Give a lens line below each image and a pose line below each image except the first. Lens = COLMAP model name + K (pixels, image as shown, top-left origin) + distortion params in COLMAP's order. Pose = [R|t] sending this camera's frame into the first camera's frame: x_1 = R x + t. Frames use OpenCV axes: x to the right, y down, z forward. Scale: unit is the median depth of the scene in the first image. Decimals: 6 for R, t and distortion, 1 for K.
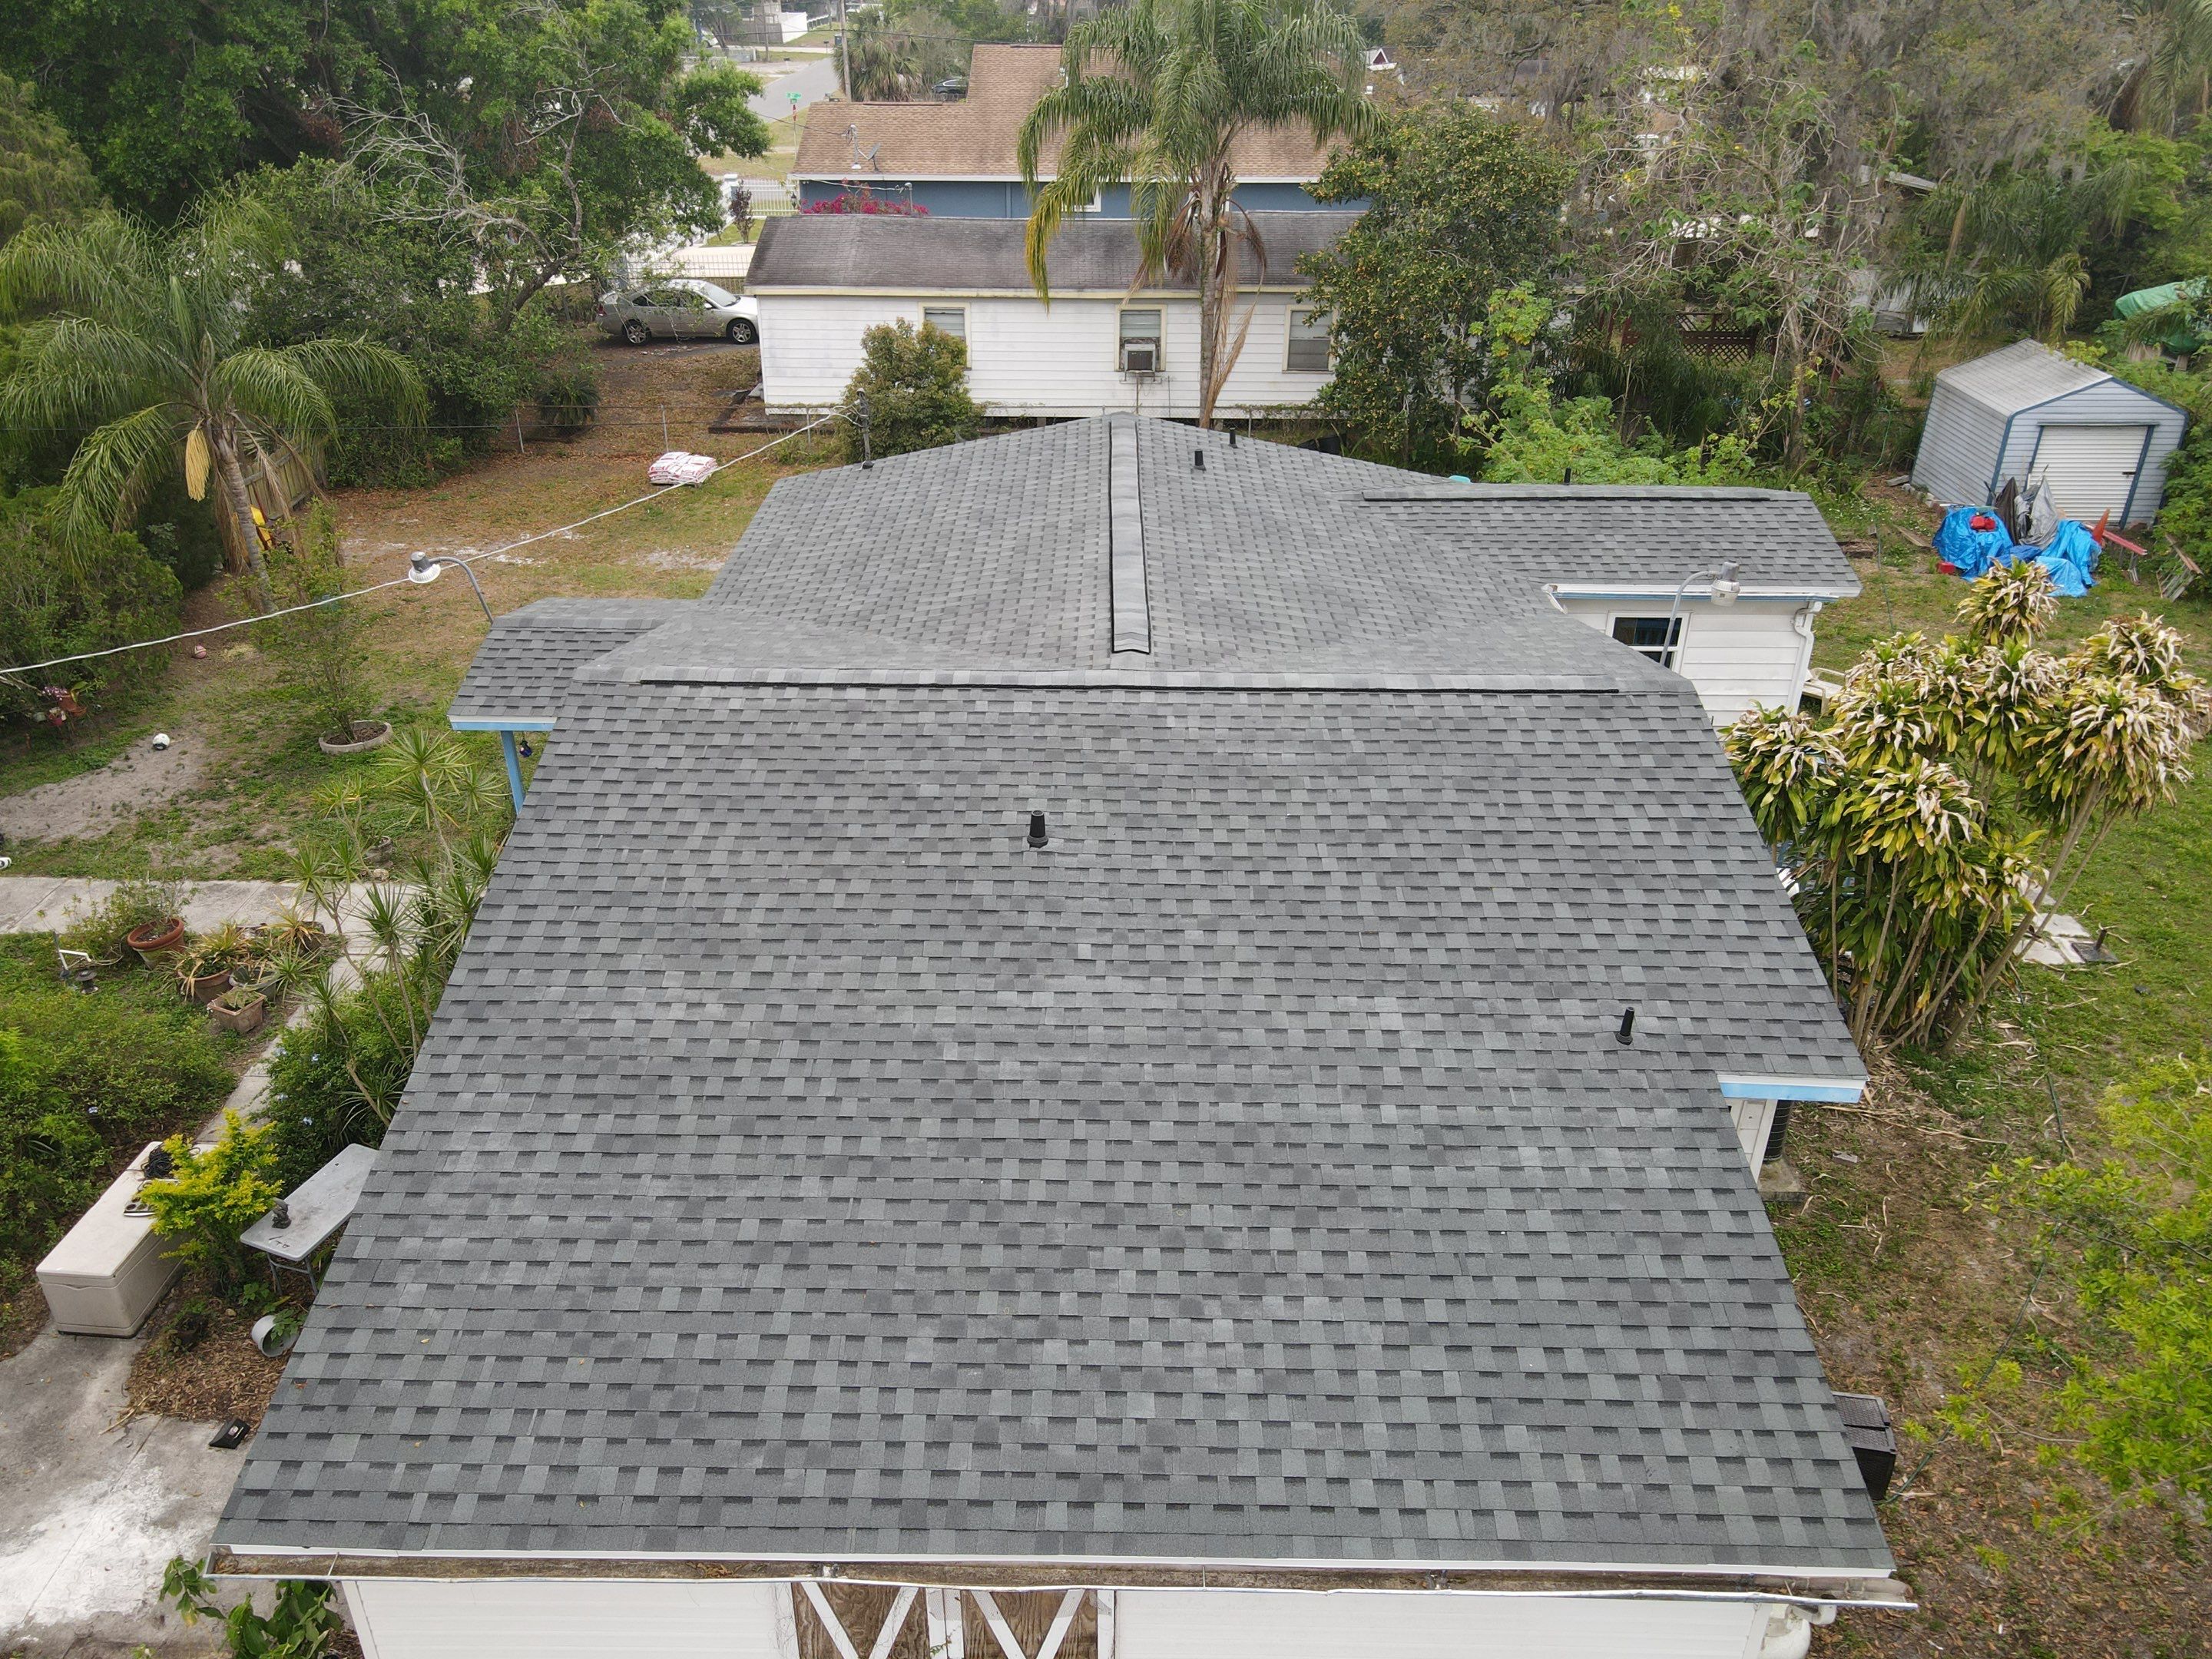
lens RADIAL K [[1608.0, 0, 1073.1], [0, 1608.0, 807.2], [0, 0, 1]] dist [0.016538, -0.009637]
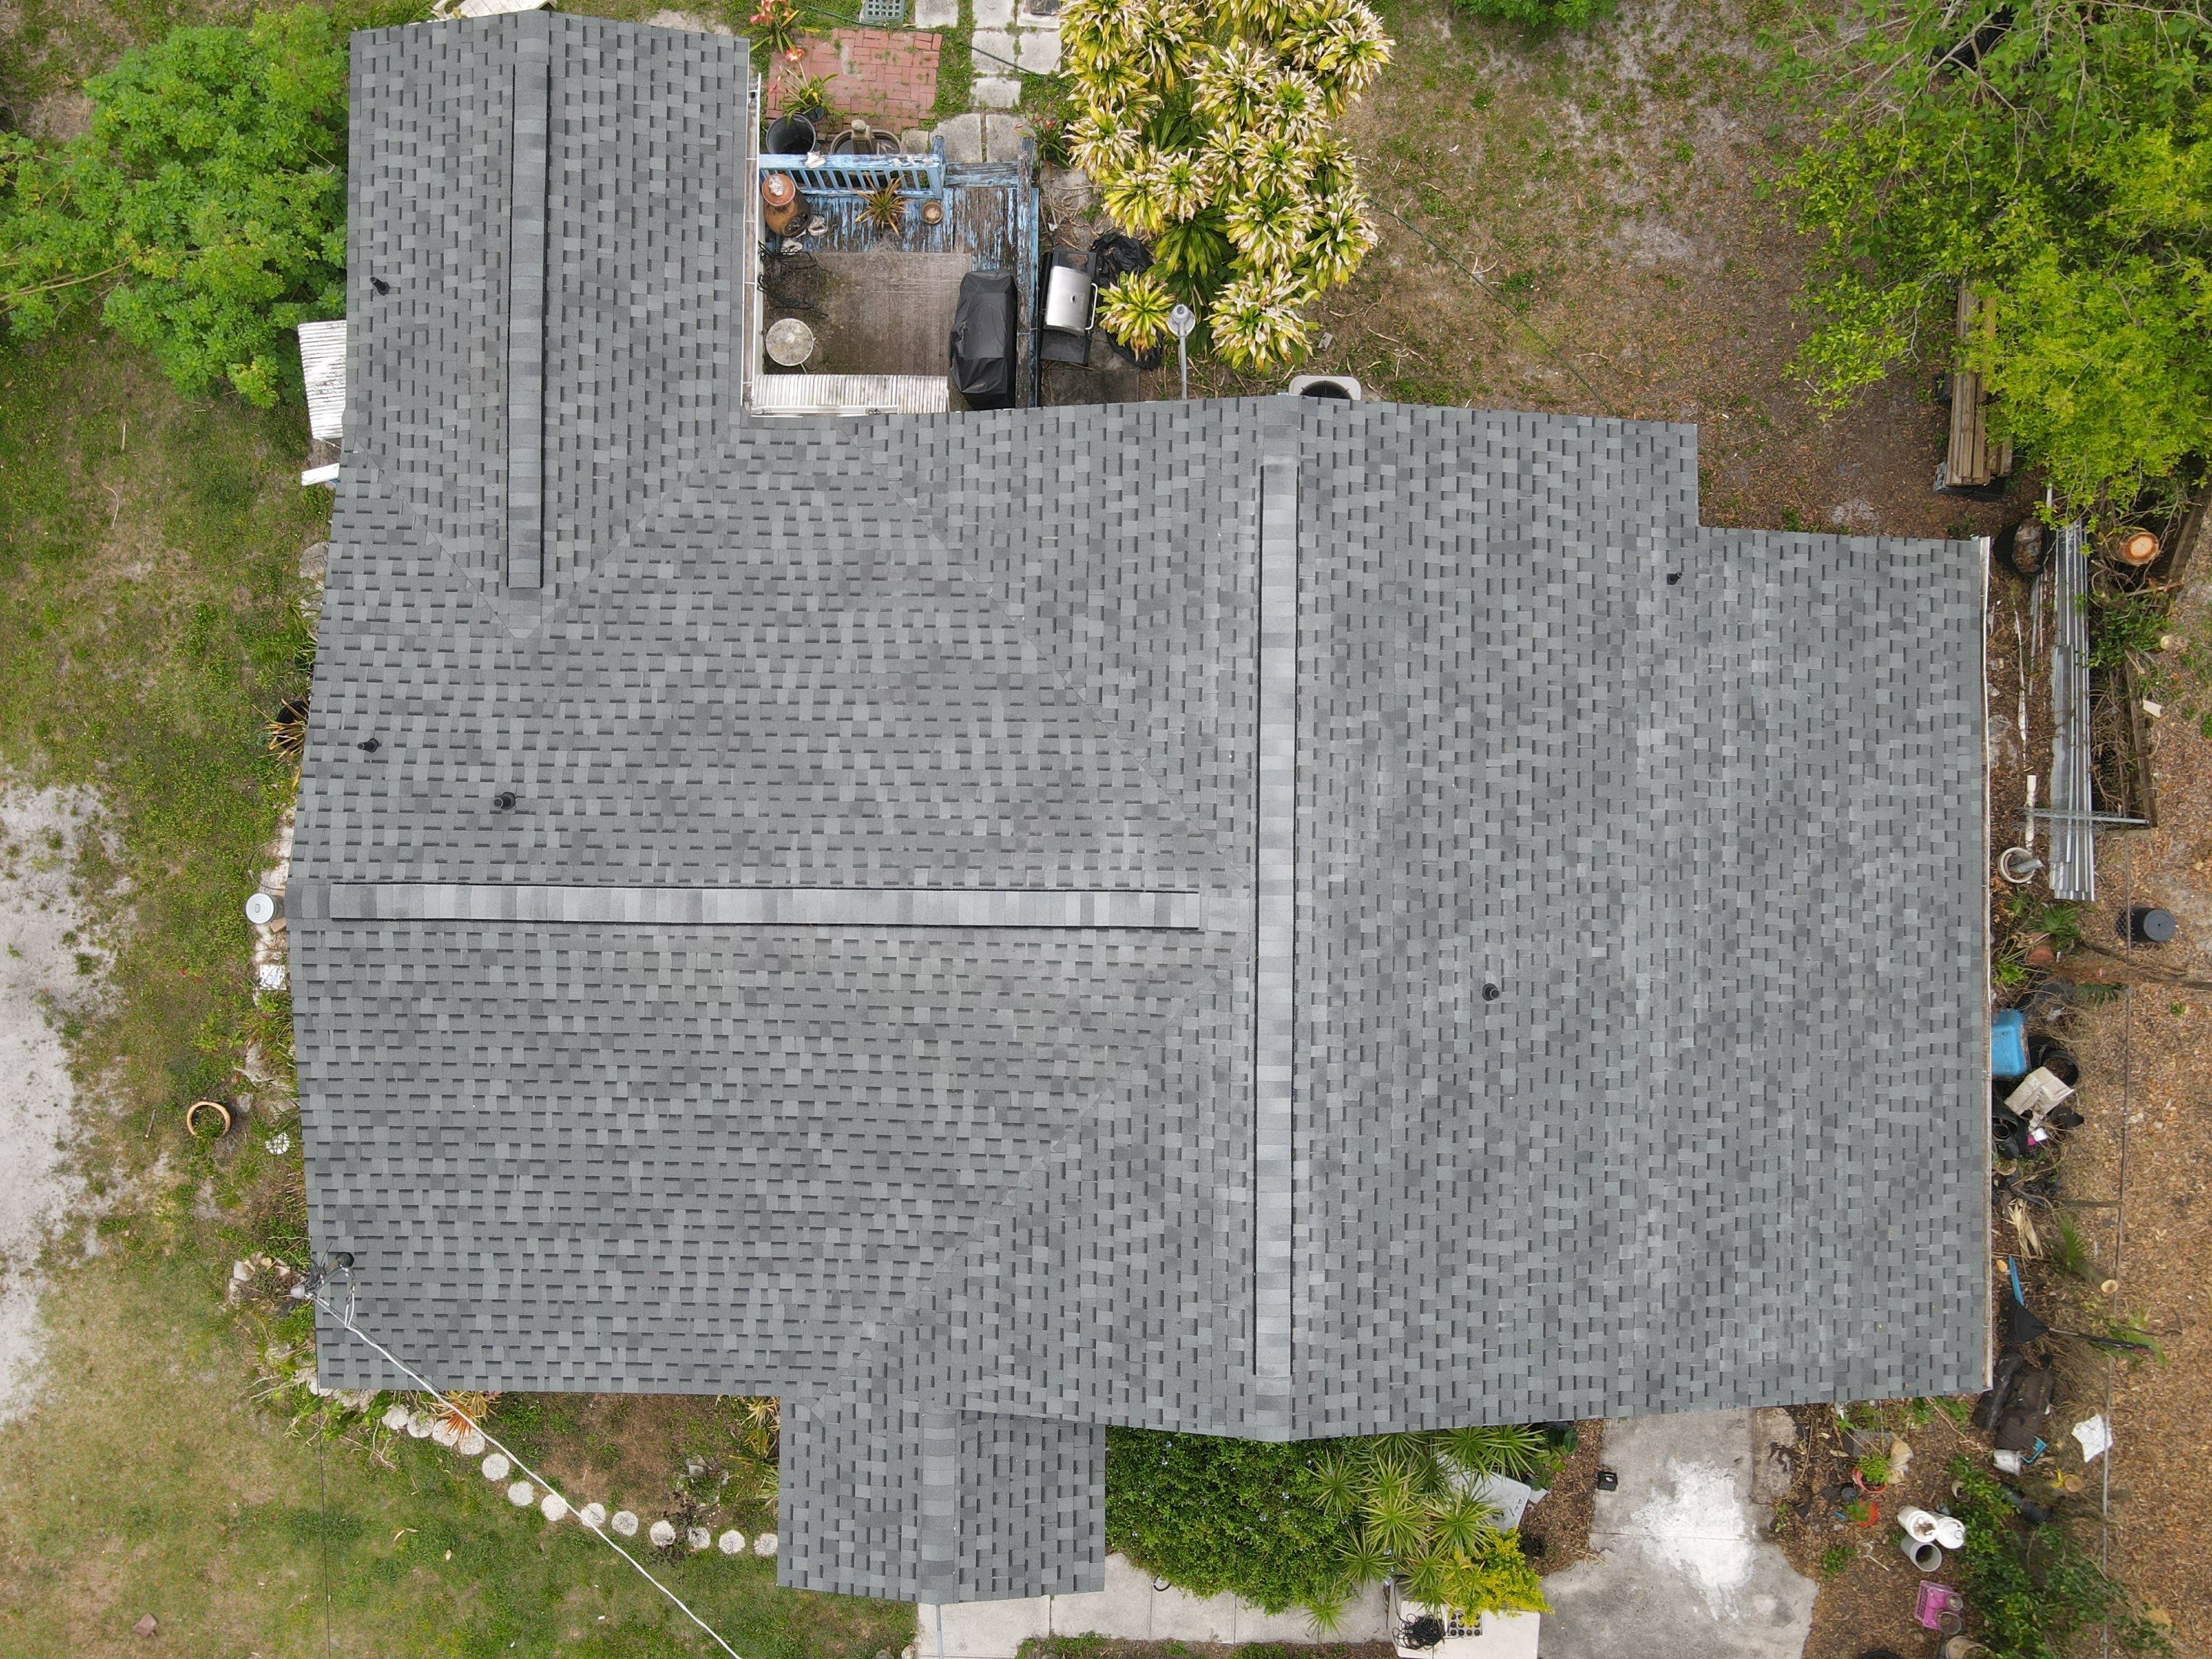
lens RADIAL K [[1608.0, 0, 1083.7], [0, 1608.0, 814.0], [0, 0, 1]] dist [0.016538, -0.009637]
pose [[-0.007420, -0.999761, 0.020565, 0.105853], [0.489999, 0.014292, 0.871606, -1.400259], [-0.871692, 0.016544, 0.489776, 0.764779]]
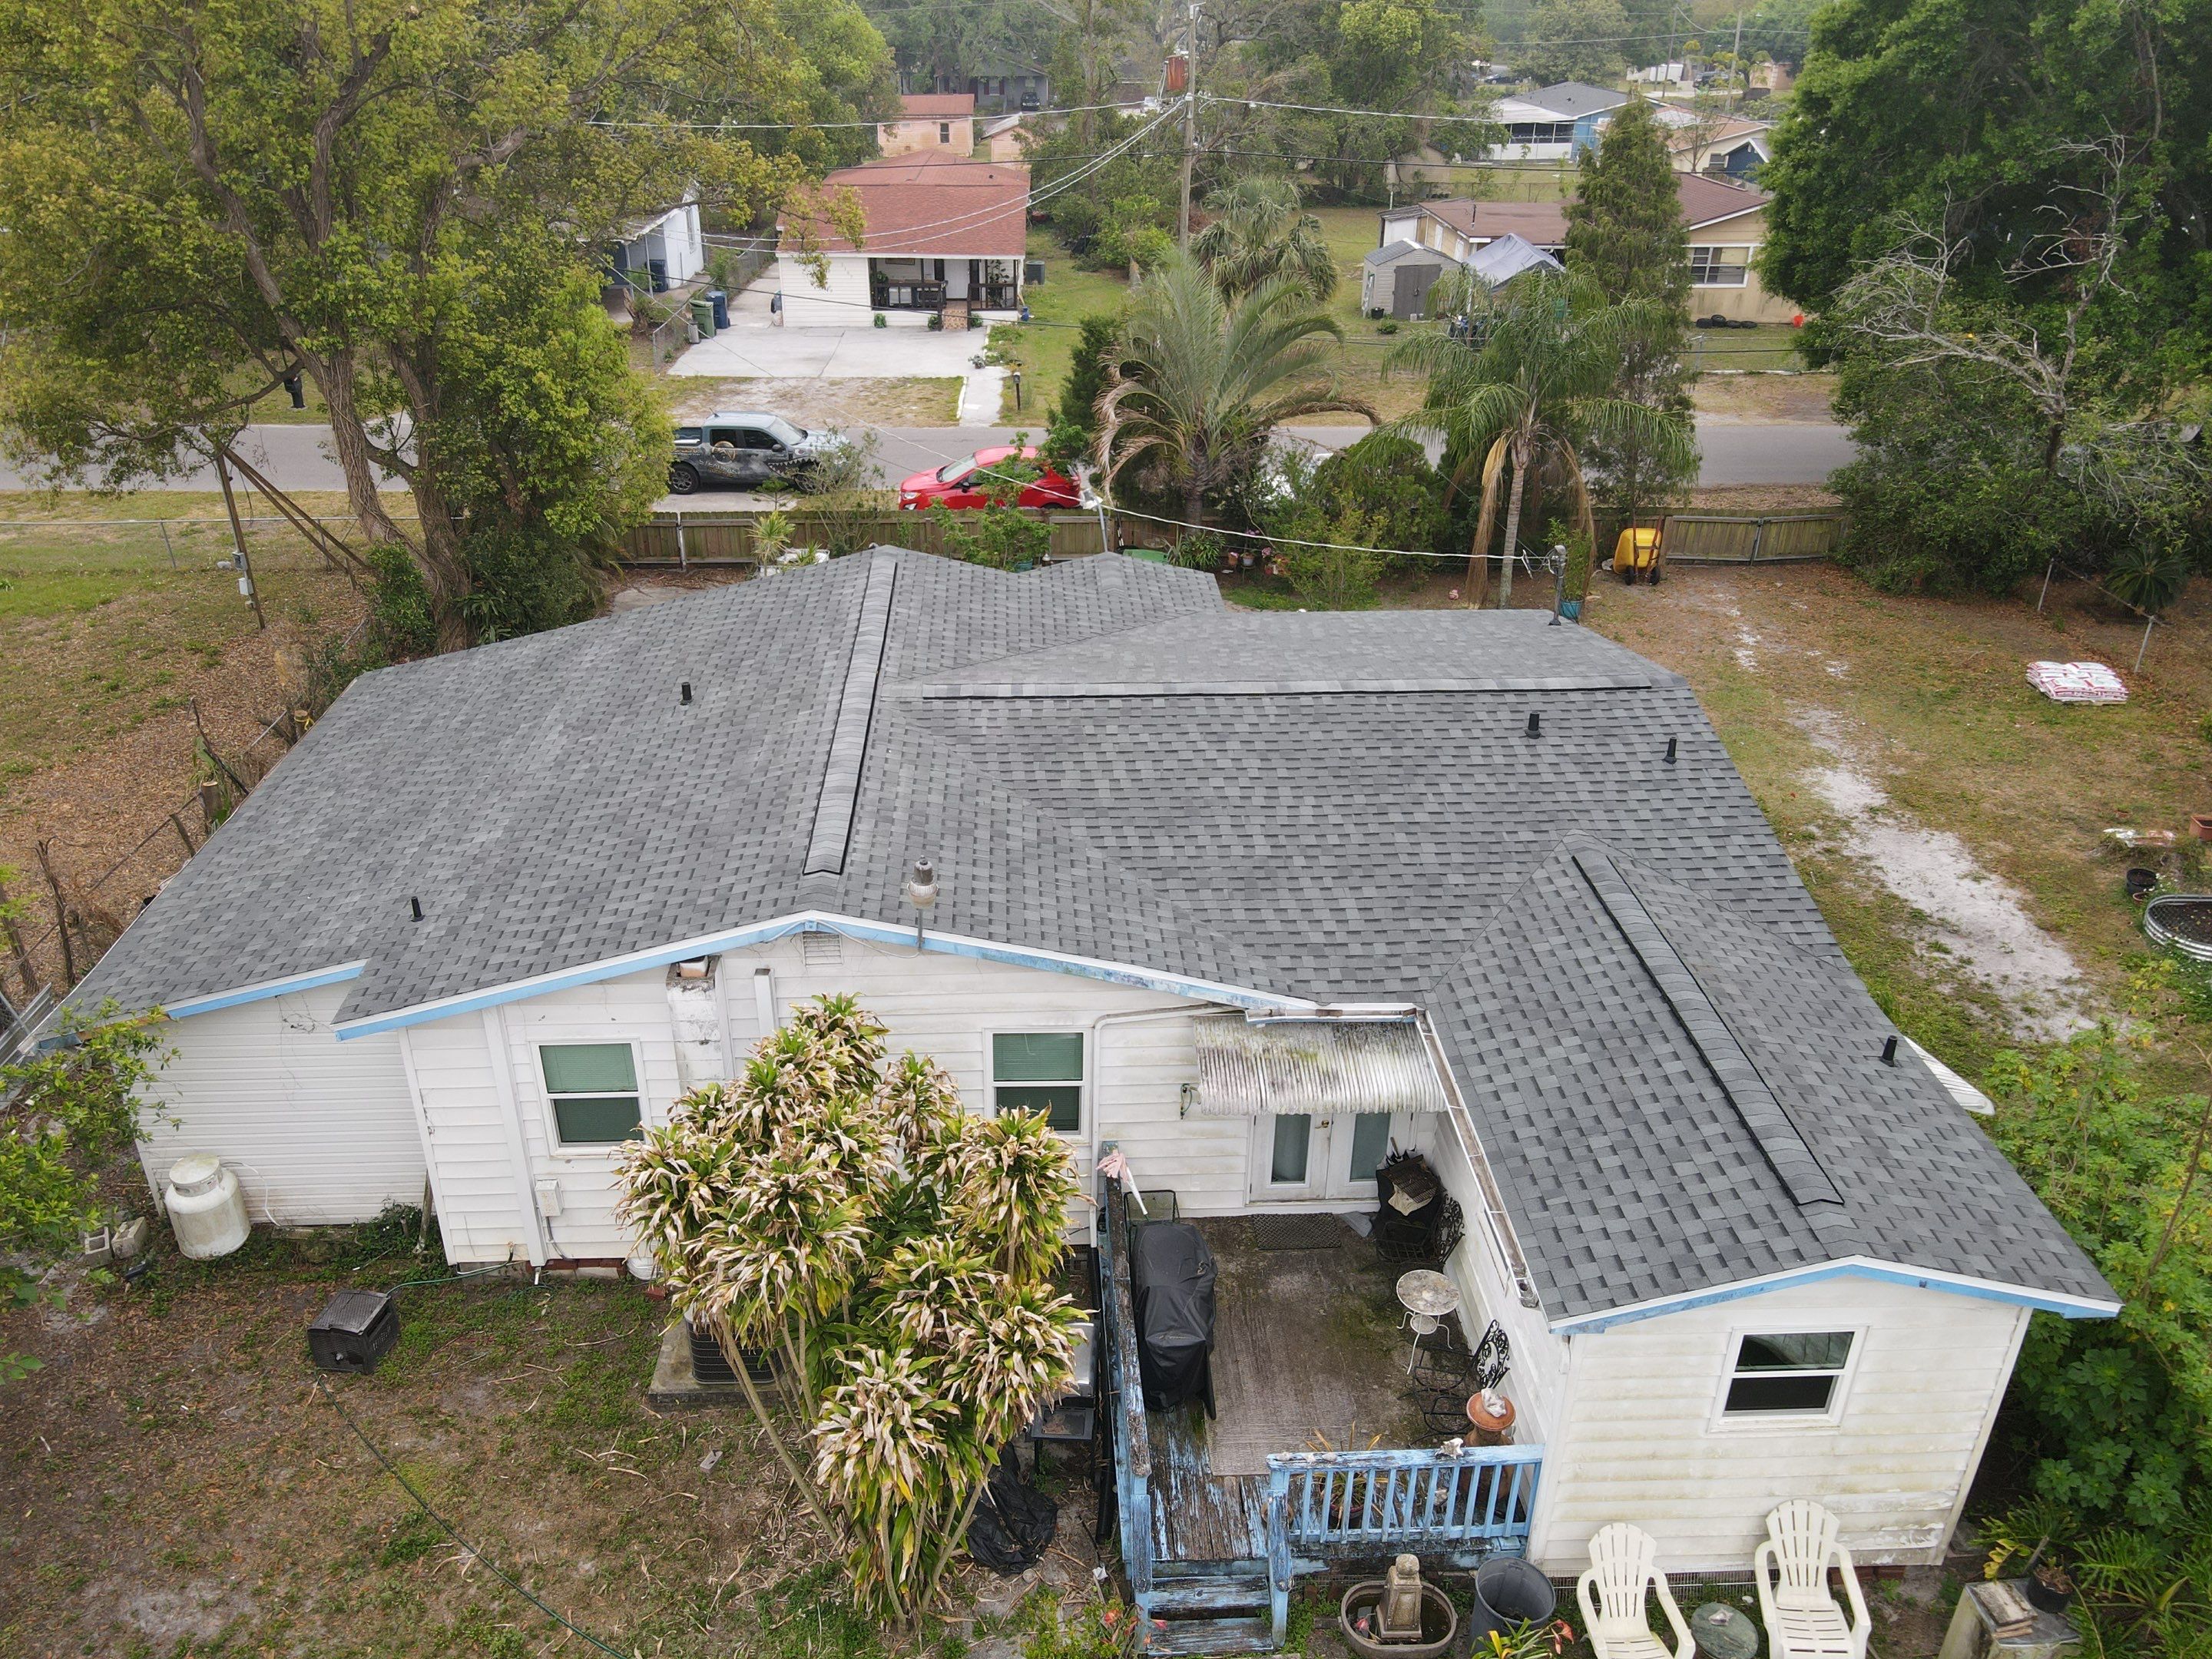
lens RADIAL K [[1608.0, 0, 1073.2], [0, 1608.0, 833.4], [0, 0, 1]] dist [0.016538, -0.009637]
pose [[0.056174, 0.469277, -0.881263, 1.599537], [-0.481268, 0.786071, 0.387910, -0.735493], [0.874772, 0.402333, 0.270004, 1.108780]]
